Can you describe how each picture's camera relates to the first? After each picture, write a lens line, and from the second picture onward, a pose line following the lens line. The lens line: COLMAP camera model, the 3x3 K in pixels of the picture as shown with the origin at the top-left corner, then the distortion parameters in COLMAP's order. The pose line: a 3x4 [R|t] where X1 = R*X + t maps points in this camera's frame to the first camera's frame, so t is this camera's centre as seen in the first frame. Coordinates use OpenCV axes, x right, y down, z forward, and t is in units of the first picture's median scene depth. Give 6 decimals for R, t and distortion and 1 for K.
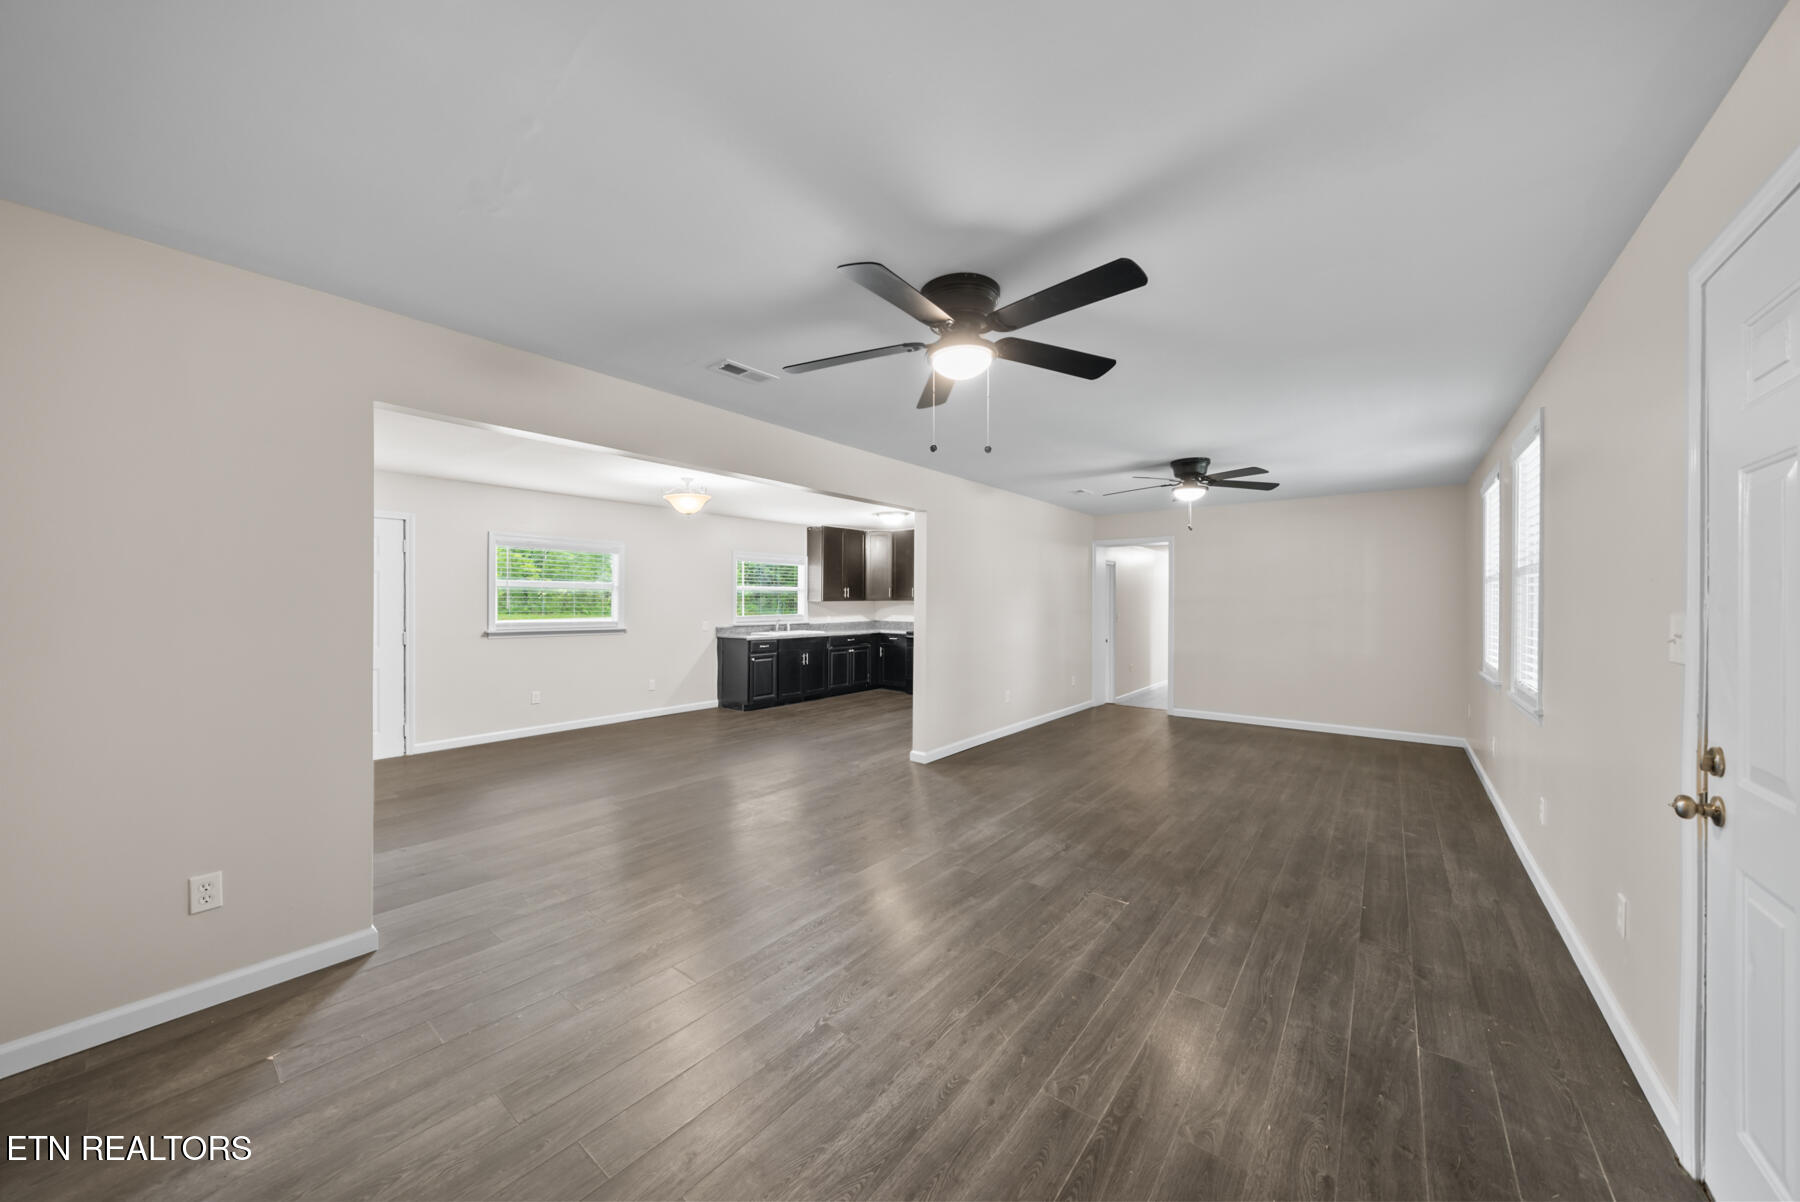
lens RADIAL K [[616.3, 0, 903.3], [0, 616.3, 600.9], [0, 0, 1]] dist [0.002595, 0.000050]
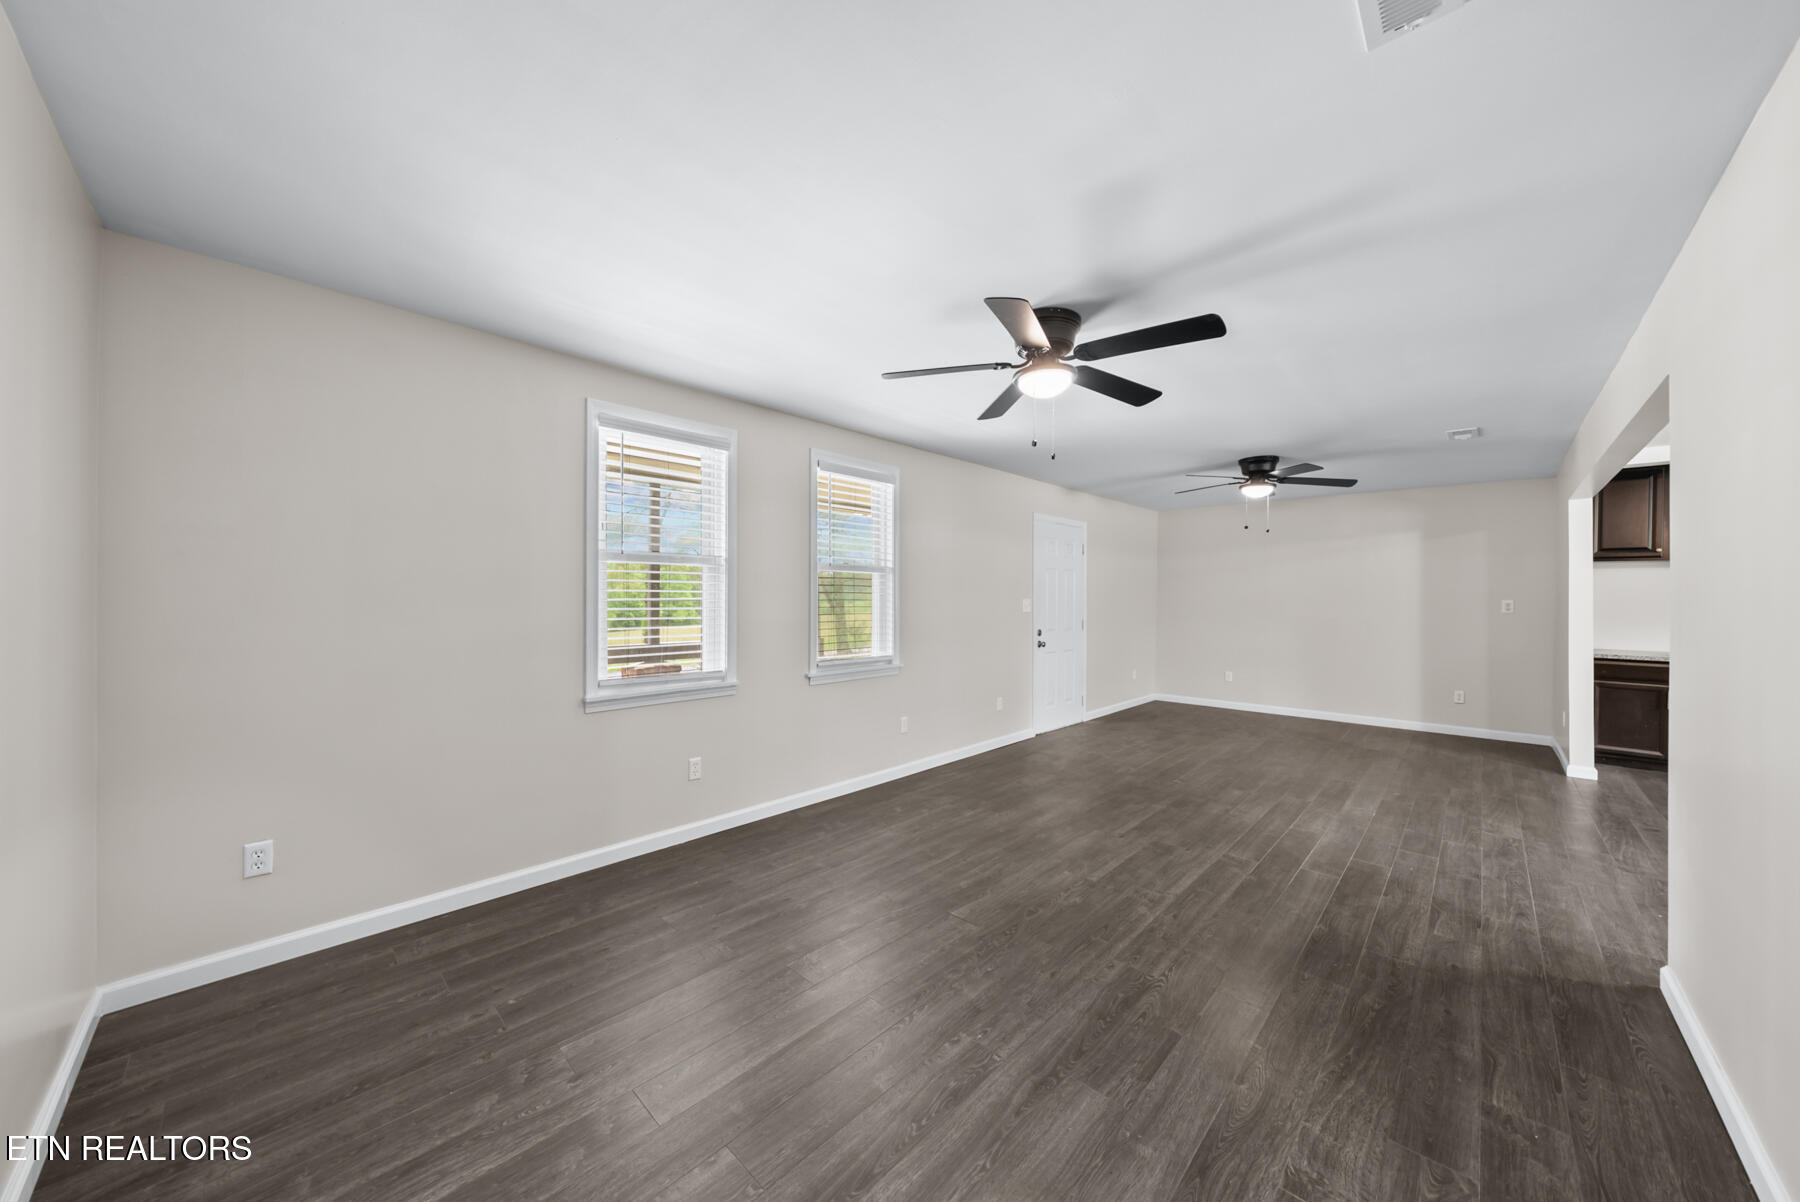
lens RADIAL K [[616.3, 0, 903.3], [0, 616.3, 600.9], [0, 0, 1]] dist [0.002595, 0.000050]
pose [[-0.995860, -0.014278, 0.089774, 0.380182], [-0.014117, 0.999897, 0.002421, 0.007807], [-0.089800, 0.001144, -0.995959, 1.088119]]
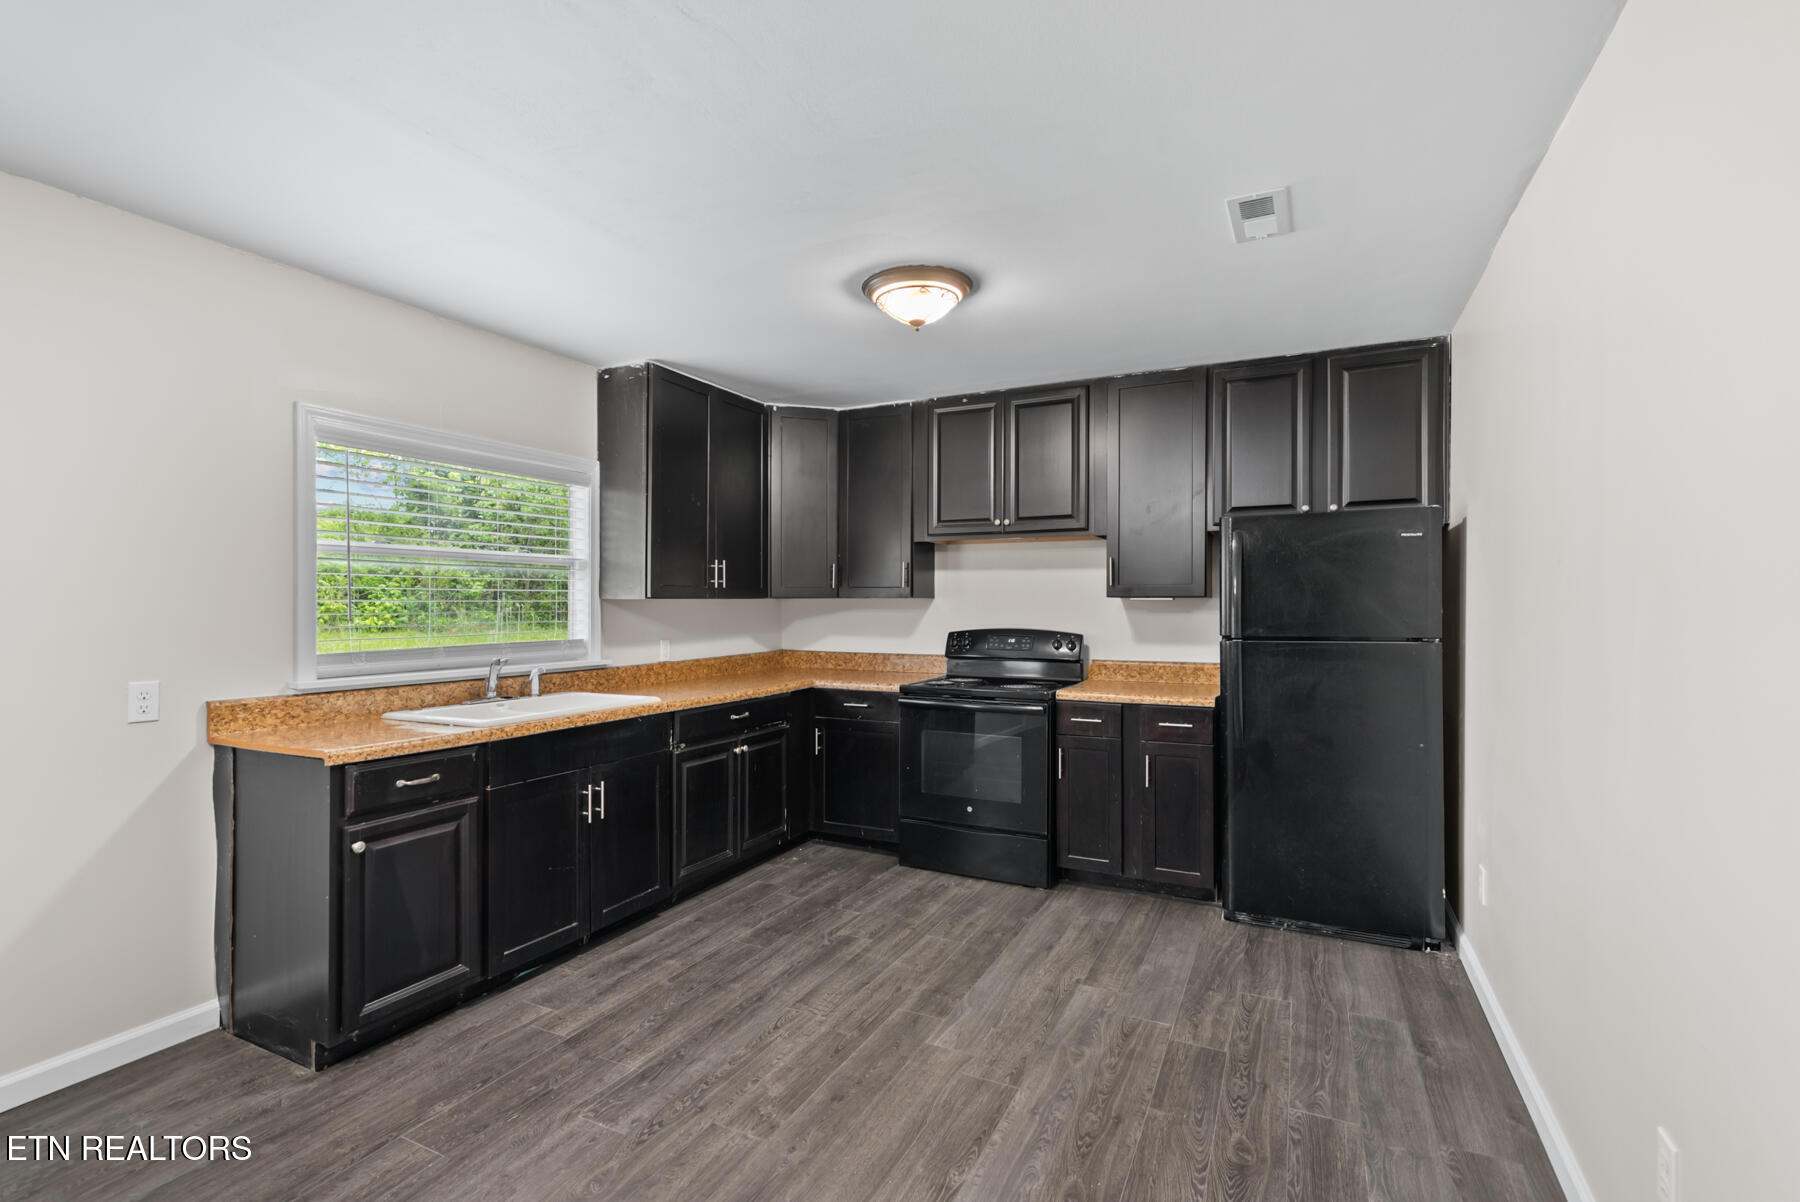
lens RADIAL K [[816.0, 0, 900.3], [0, 816.0, 609.1], [0, 0, 1]] dist [0.001963, 0.000266]
pose [[0.979088, -0.004064, 0.203395, -0.115573], [0.003152, 0.999983, 0.004808, 0.005532], [-0.203411, -0.004066, 0.979085, 0.717742]]
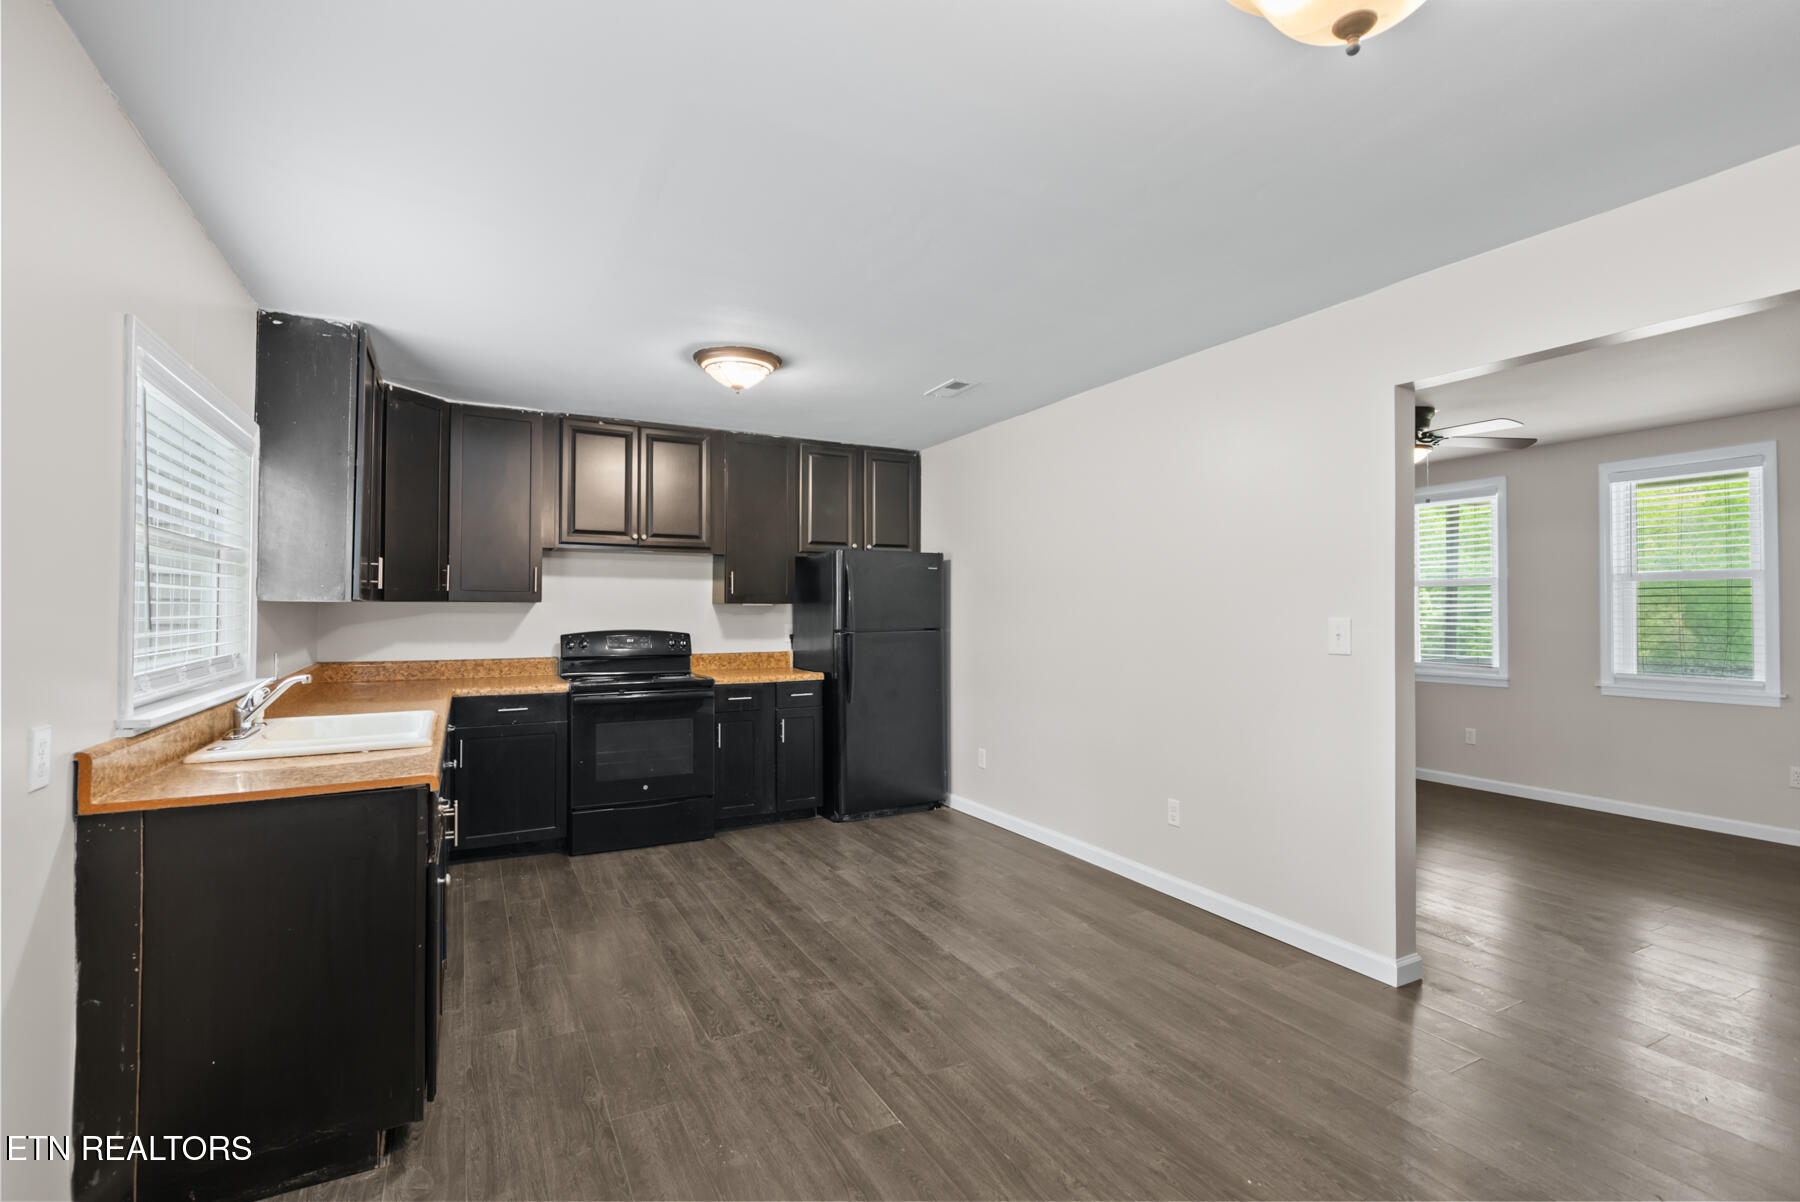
lens RADIAL K [[805.8, 0, 894.9], [0, 805.8, 598.9], [0, 0, 1]] dist [0.001376, 0.000228]
pose [[0.409569, 0.009961, 0.912225, -0.464401], [0.002291, 0.999926, -0.011947, 0.005697], [-0.912276, 0.006983, 0.409516, 0.820302]]
